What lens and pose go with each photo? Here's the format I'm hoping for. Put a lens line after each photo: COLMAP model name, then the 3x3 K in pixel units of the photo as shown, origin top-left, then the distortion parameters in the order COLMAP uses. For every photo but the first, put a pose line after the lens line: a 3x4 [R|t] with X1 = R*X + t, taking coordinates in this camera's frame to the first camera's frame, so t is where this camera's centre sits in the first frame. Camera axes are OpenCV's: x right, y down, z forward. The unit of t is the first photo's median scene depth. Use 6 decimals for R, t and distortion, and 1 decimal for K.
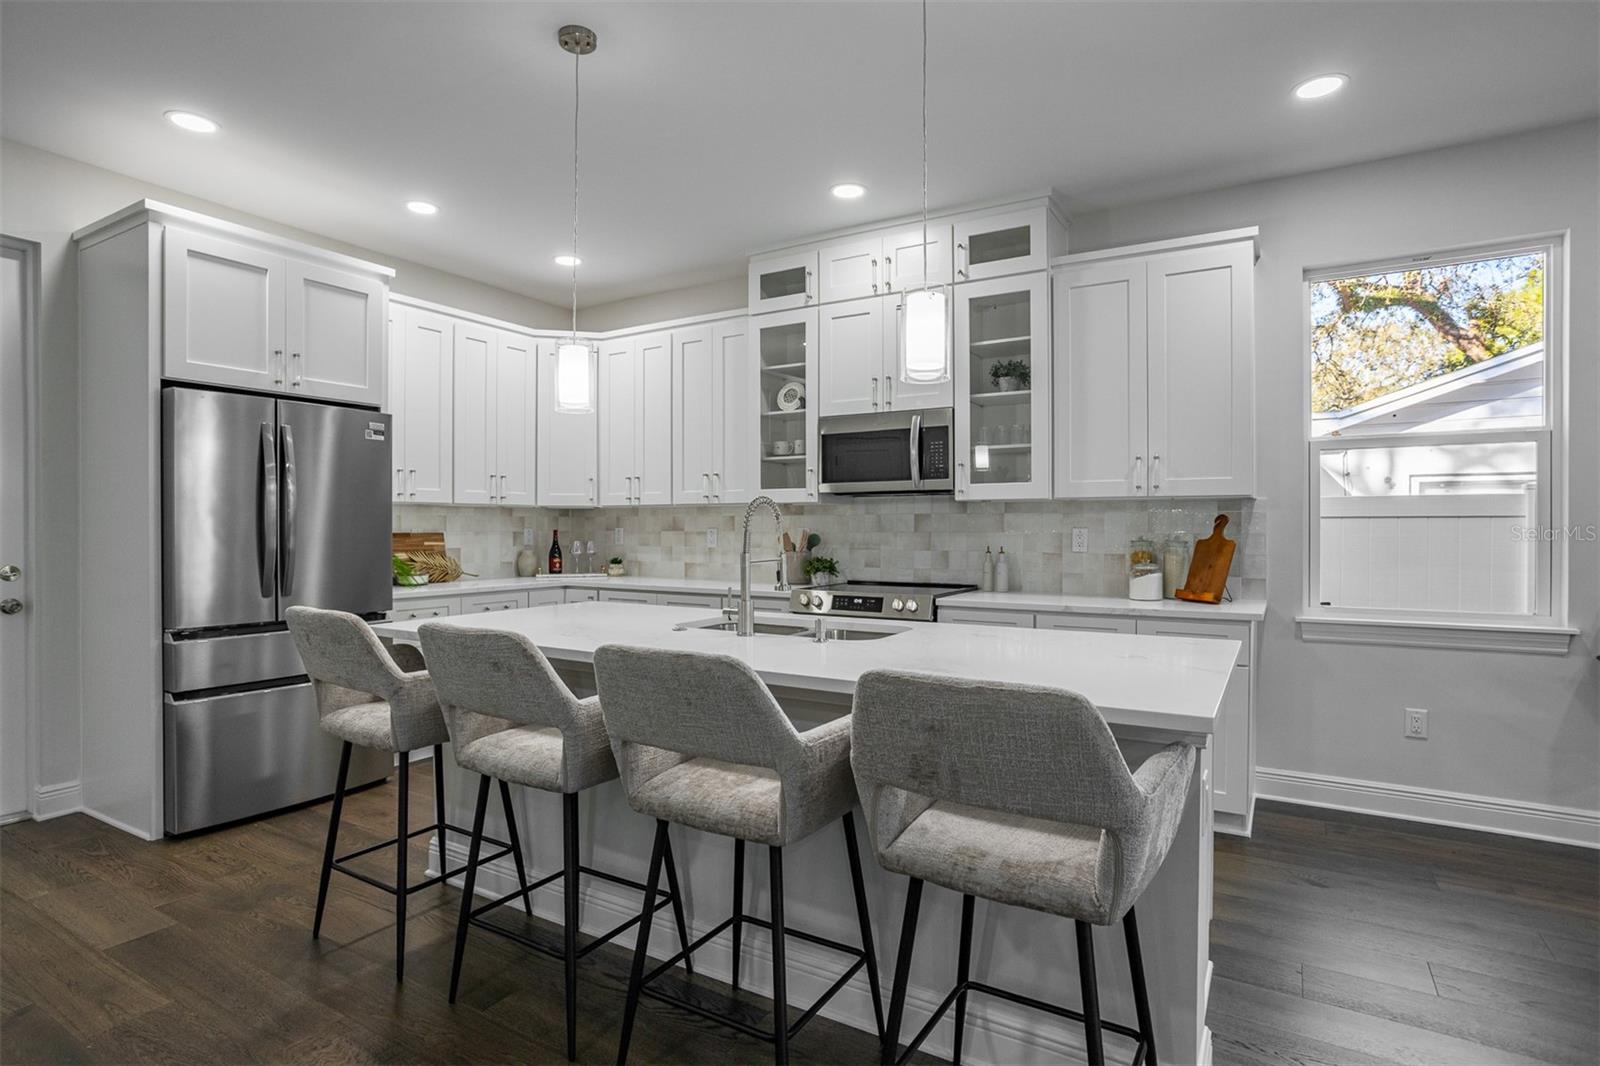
lens RADIAL K [[817.8, 0, 800.0], [0, 817.8, 533.0], [0, 0, 1]] dist [-0.056178, 0.031823]
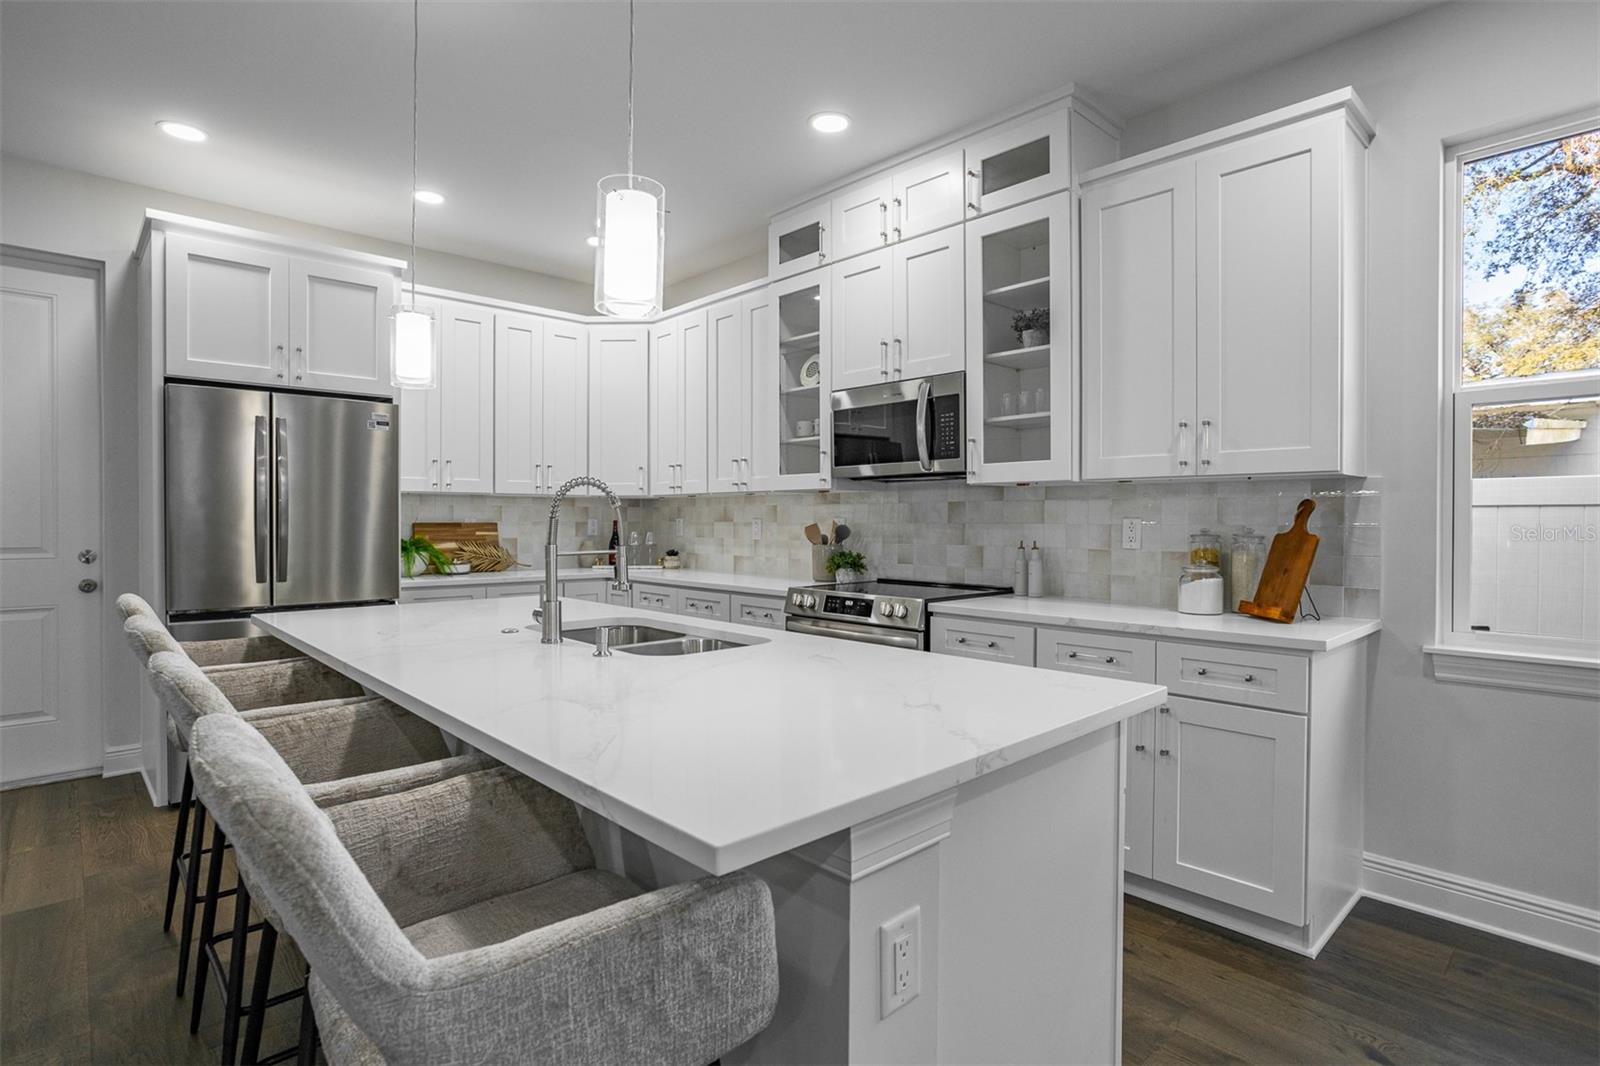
lens RADIAL K [[809.0, 0, 807.8], [0, 809.0, 531.7], [0, 0, 1]] dist [-0.054115, 0.030676]
pose [[0.962310, 0.005945, -0.271890, 0.252531], [-0.004299, 0.999969, 0.006650, 0.002978], [0.271921, -0.005230, 0.962305, 0.170270]]
